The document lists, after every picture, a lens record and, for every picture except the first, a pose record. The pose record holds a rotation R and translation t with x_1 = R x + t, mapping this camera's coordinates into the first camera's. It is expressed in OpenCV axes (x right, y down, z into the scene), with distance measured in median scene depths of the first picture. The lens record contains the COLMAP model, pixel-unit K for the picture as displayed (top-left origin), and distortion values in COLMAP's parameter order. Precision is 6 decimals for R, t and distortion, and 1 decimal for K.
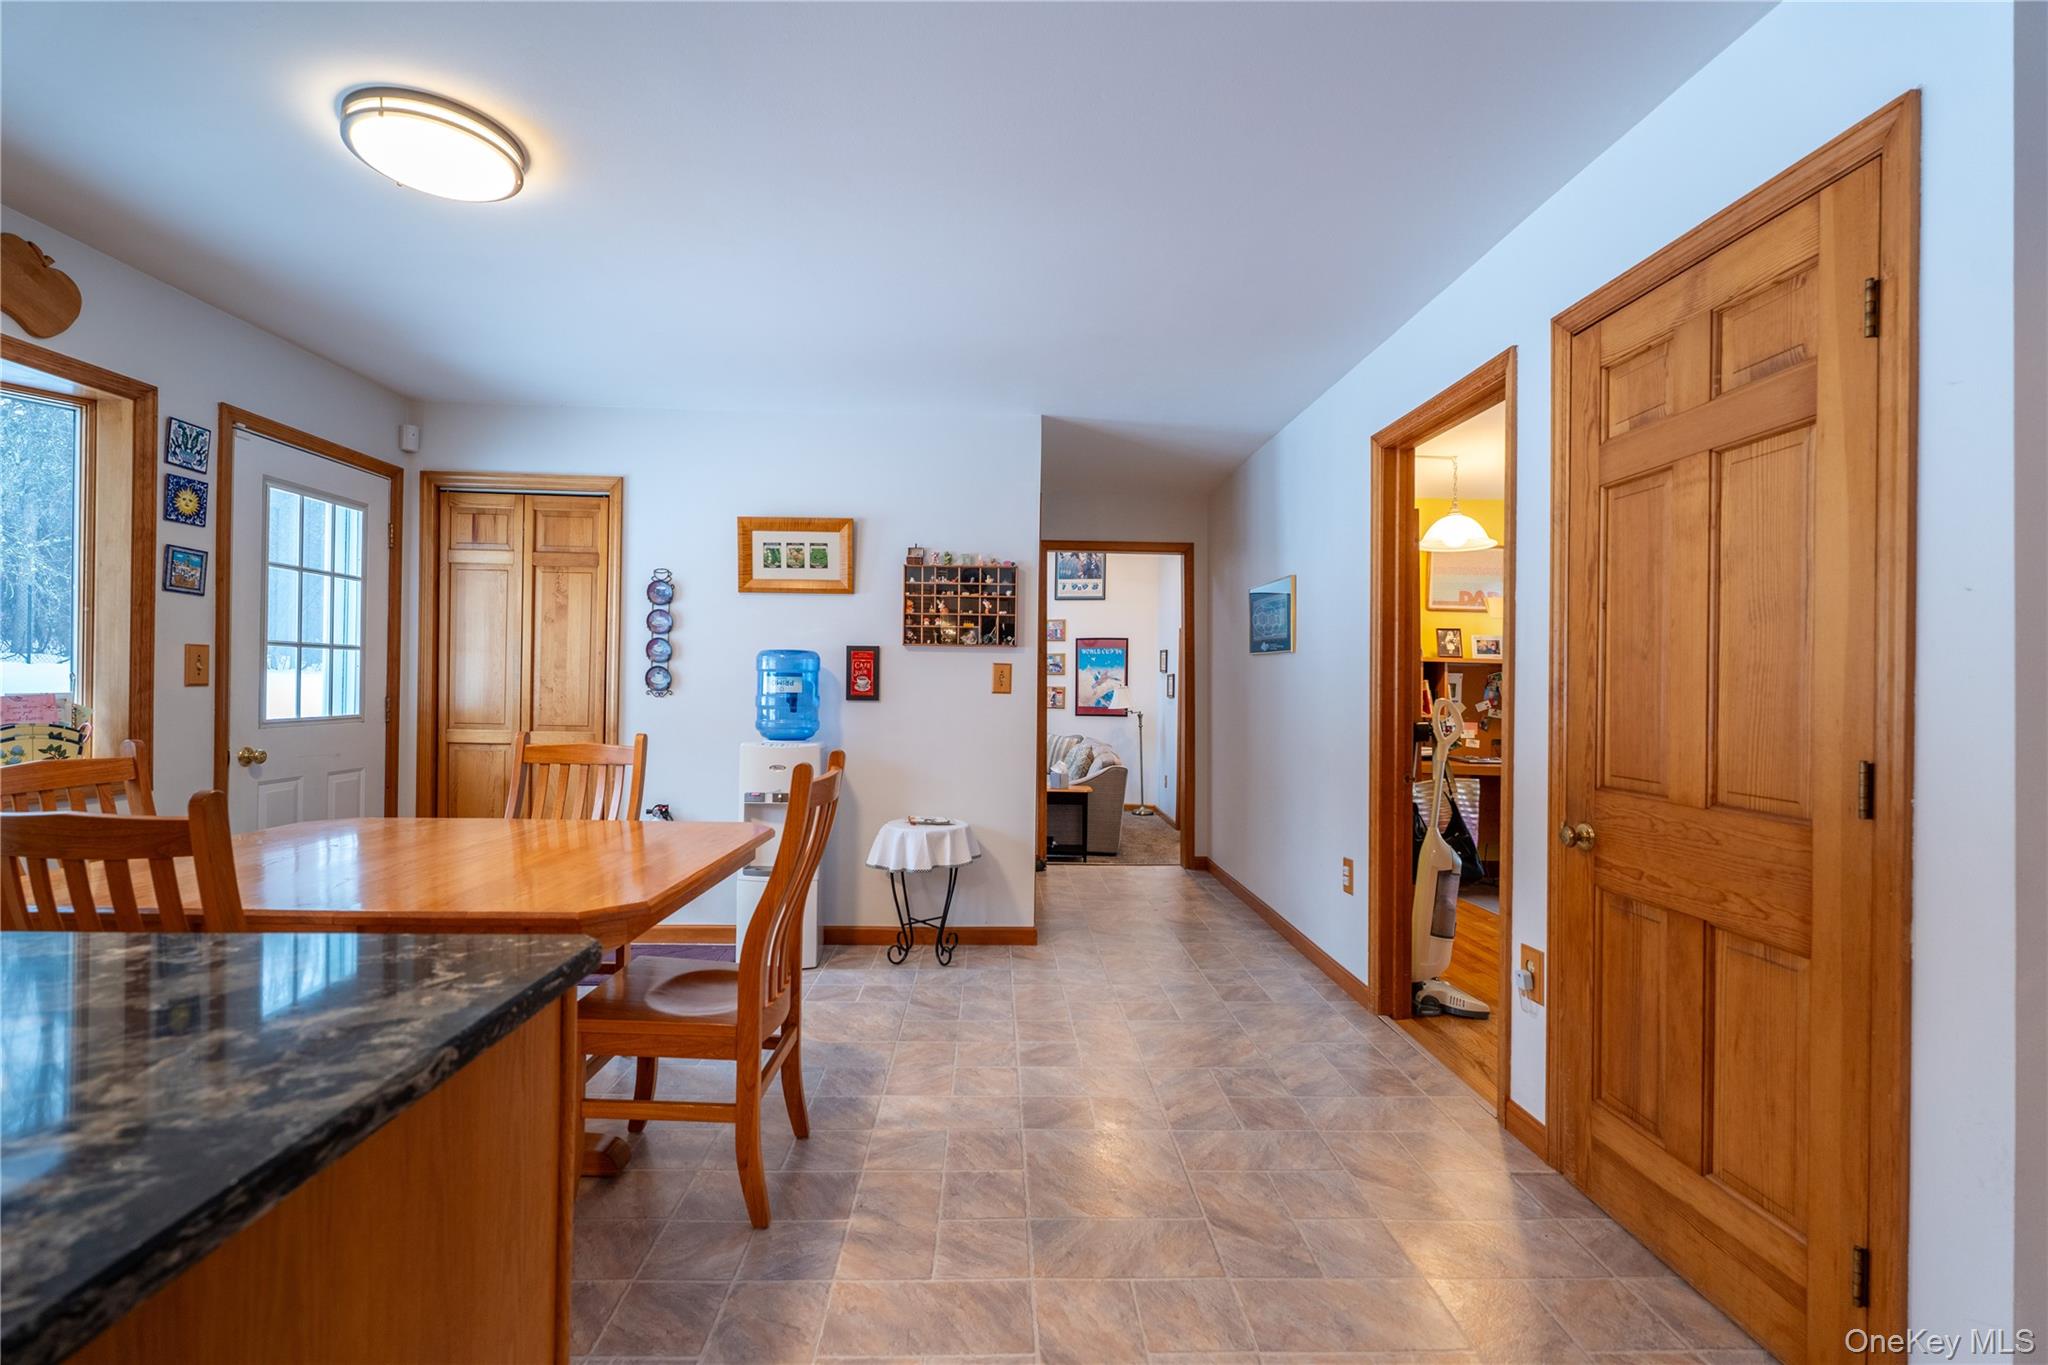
lens RADIAL K [[904.8, 0, 1016.5], [0, 904.8, 681.4], [0, 0, 1]] dist [0.002296, -0.001306]
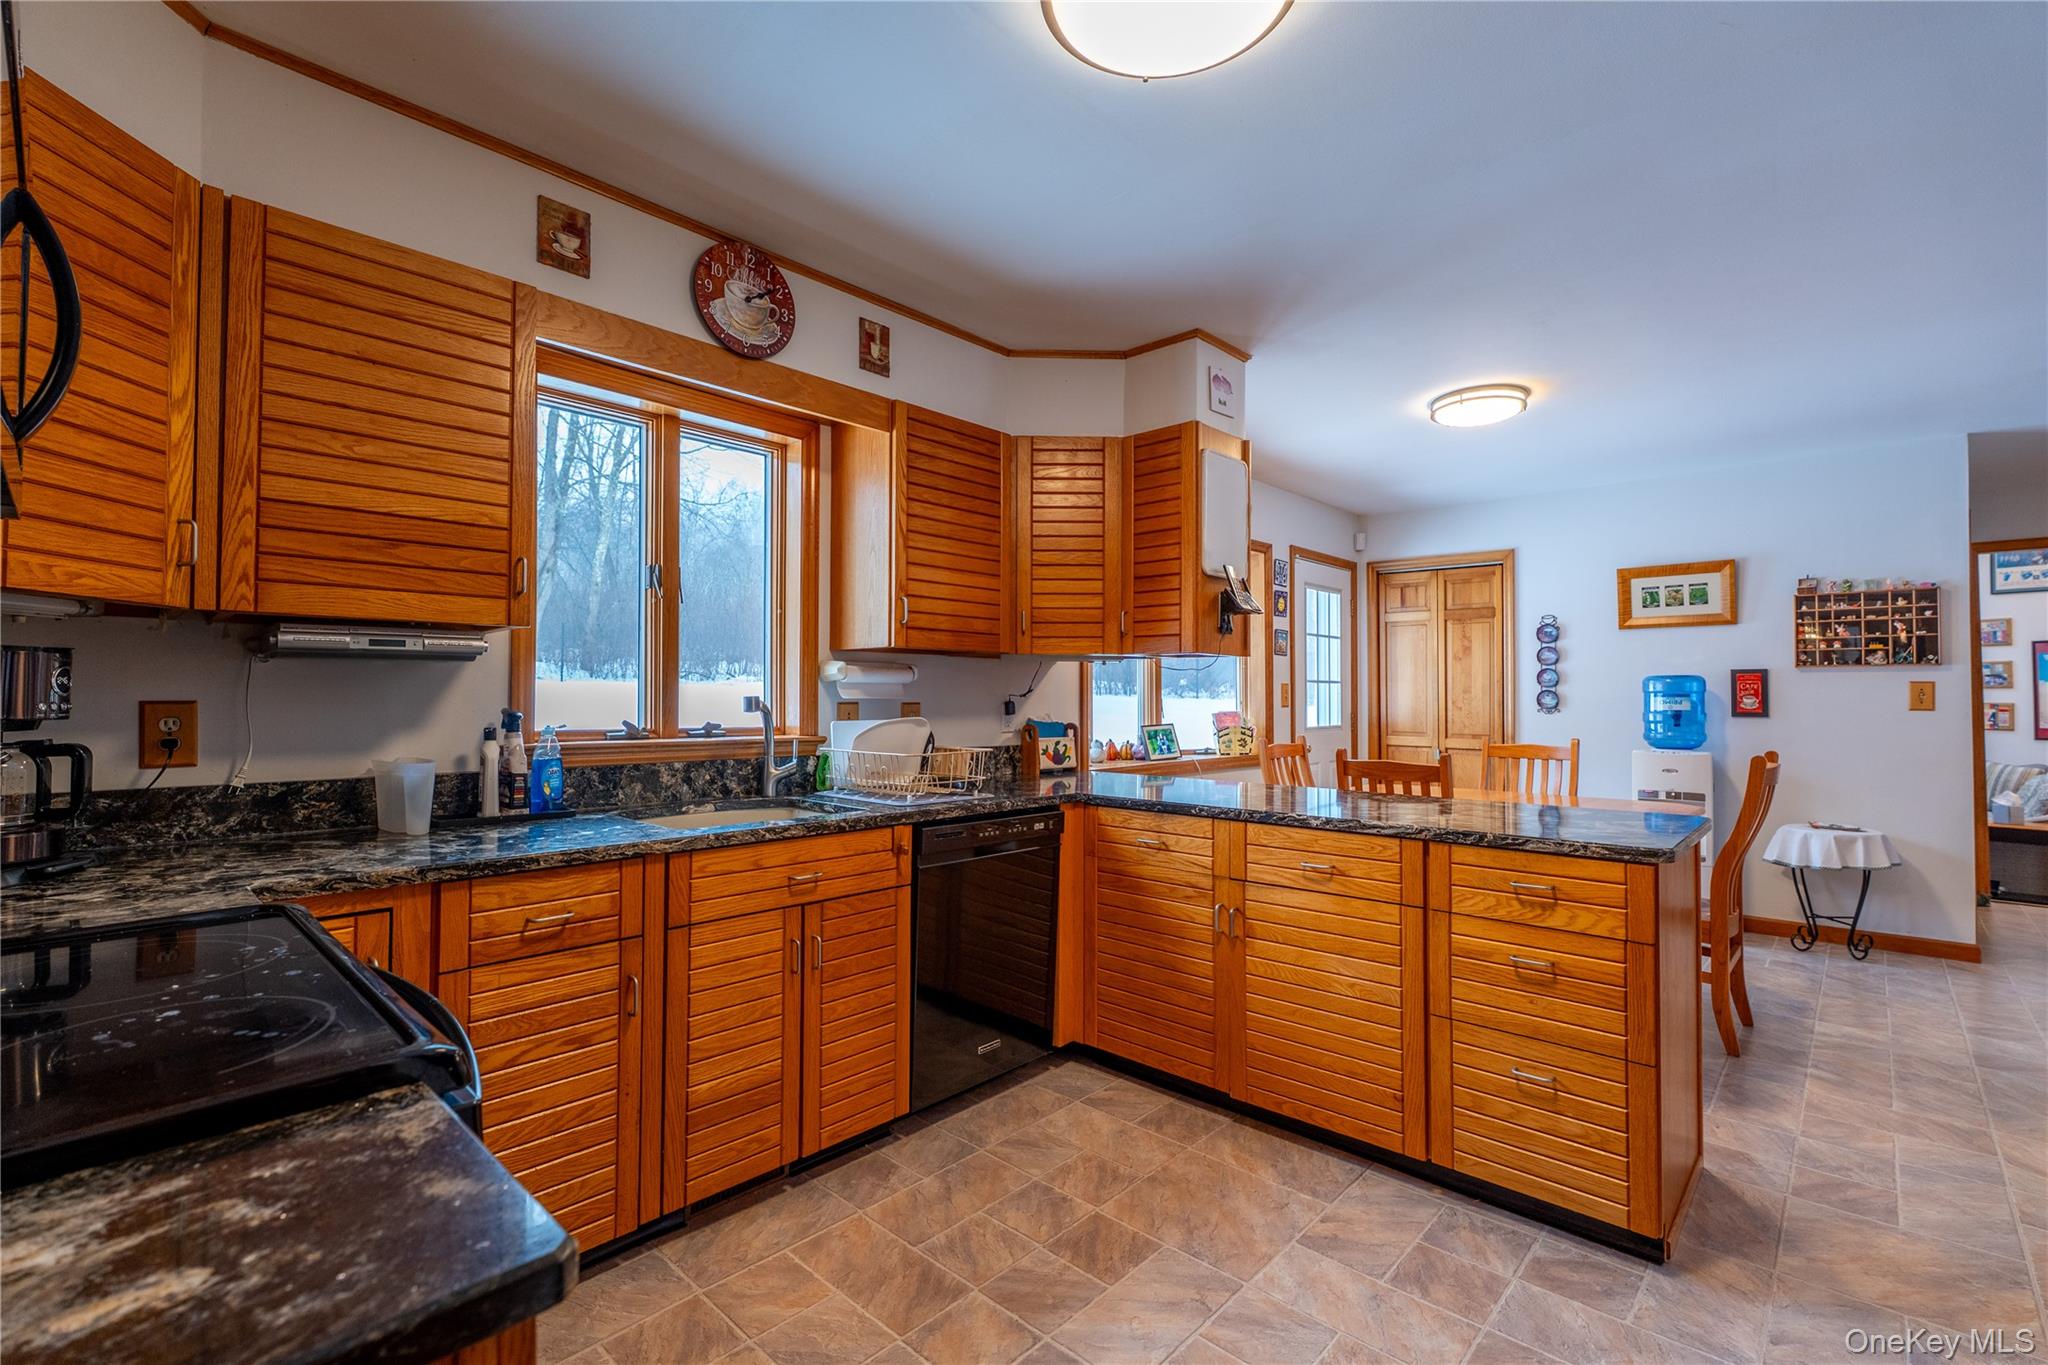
lens RADIAL K [[904.8, 0, 1016.7], [0, 904.8, 680.3], [0, 0, 1]] dist [0.002296, -0.001306]
pose [[0.710559, -0.025305, -0.703182, -0.024277], [0.009728, 0.999611, -0.026142, -0.004758], [0.703570, 0.011735, 0.710529, -0.486218]]
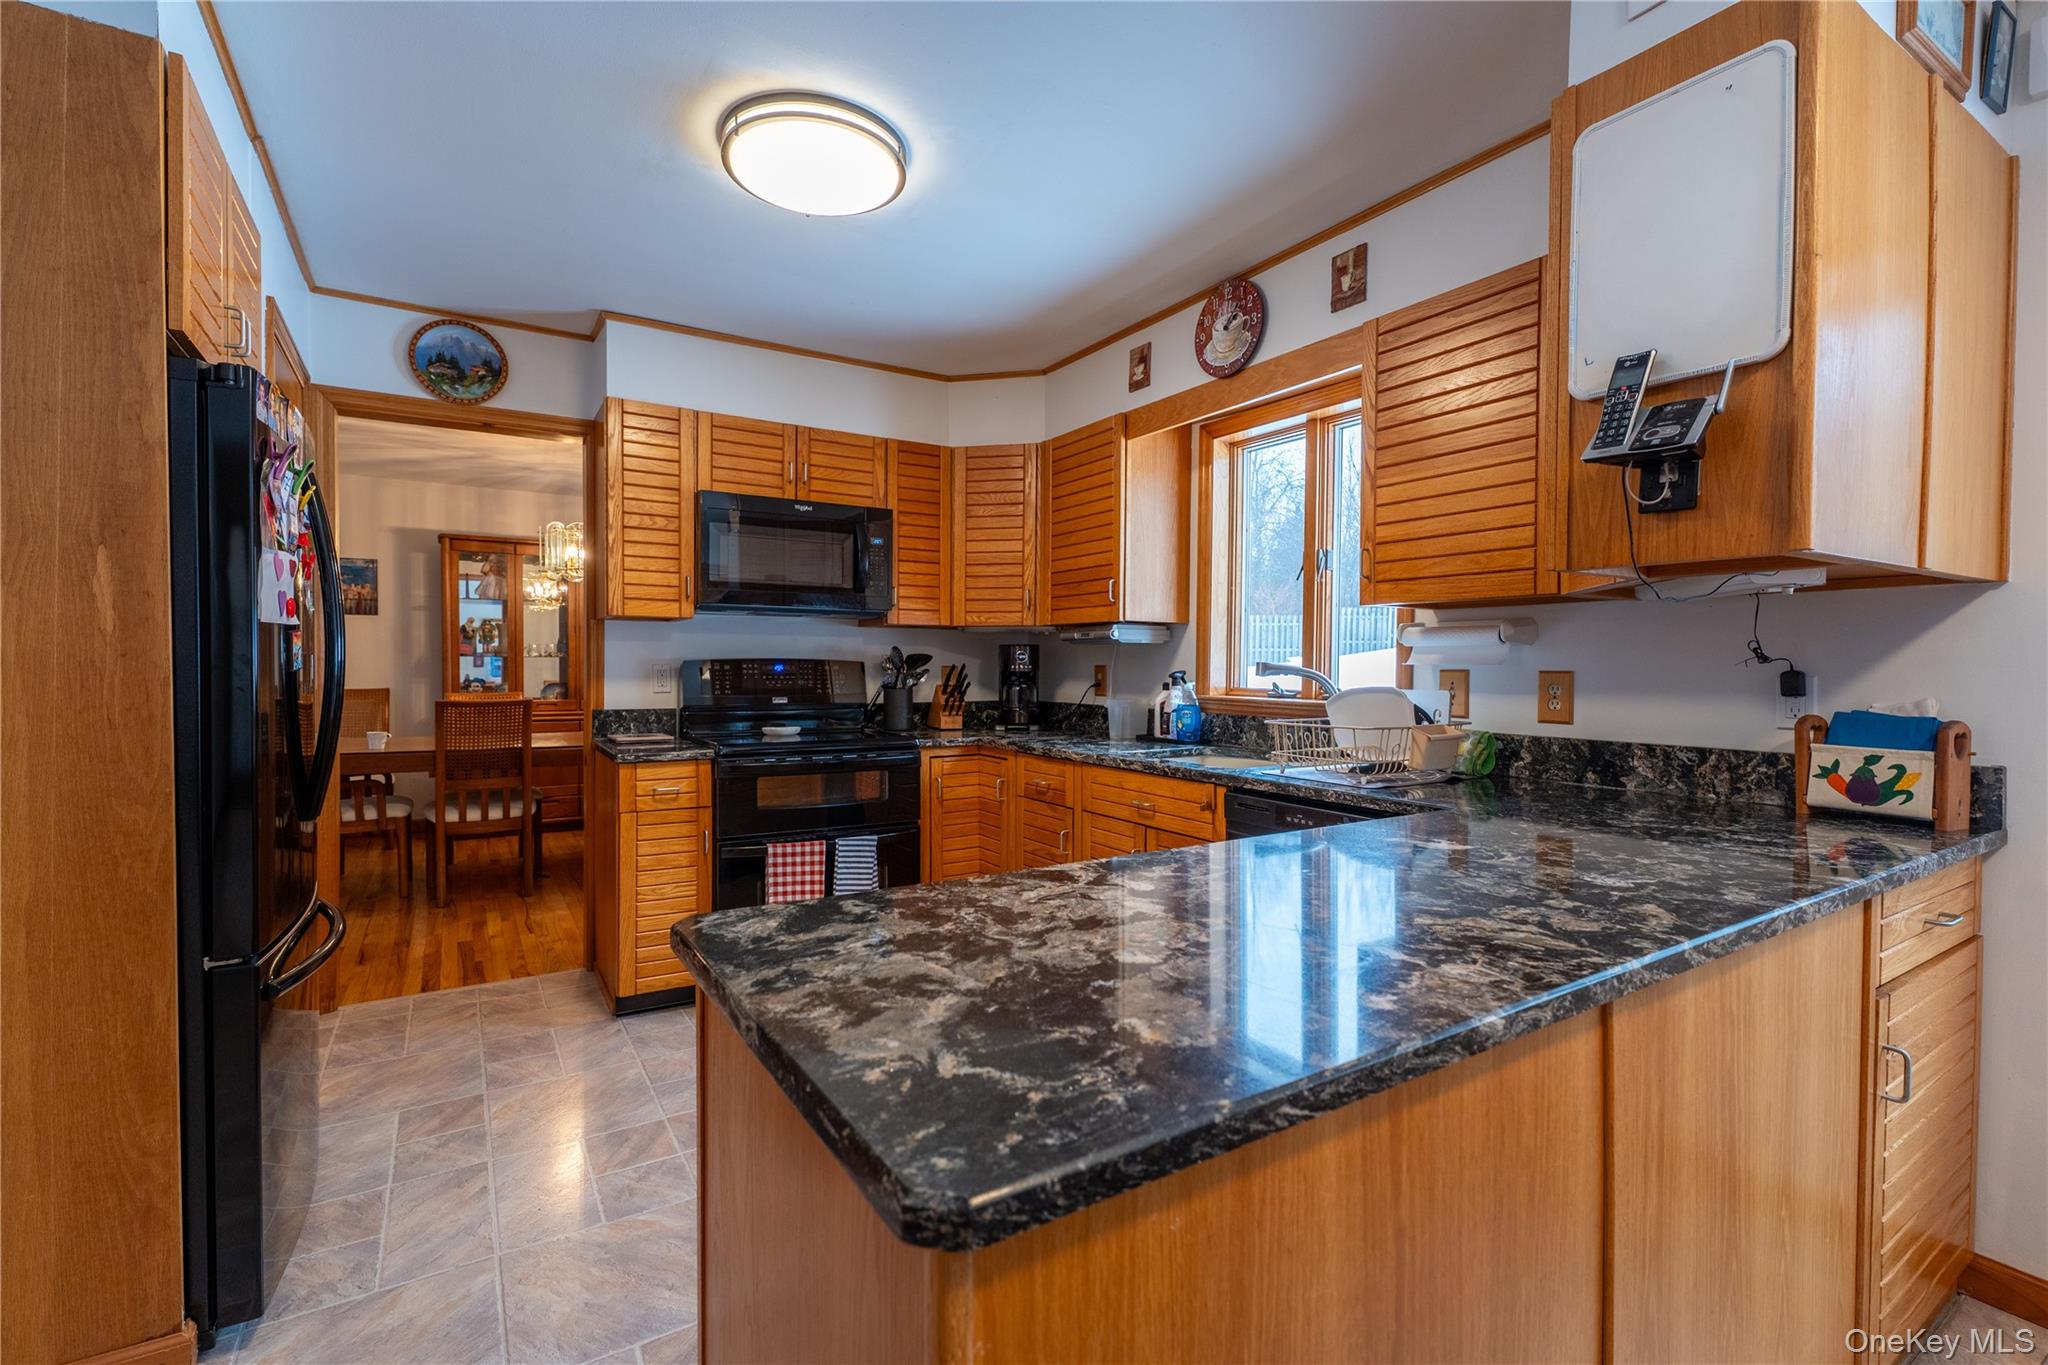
lens RADIAL K [[904.8, 0, 1017.6], [0, 904.8, 680.2], [0, 0, 1]] dist [0.002296, -0.001306]
pose [[-0.861154, -0.009044, -0.508264, -0.067337], [-0.014768, 0.999865, 0.007229, 0.000132], [0.508130, 0.013731, -0.861171, 0.381214]]
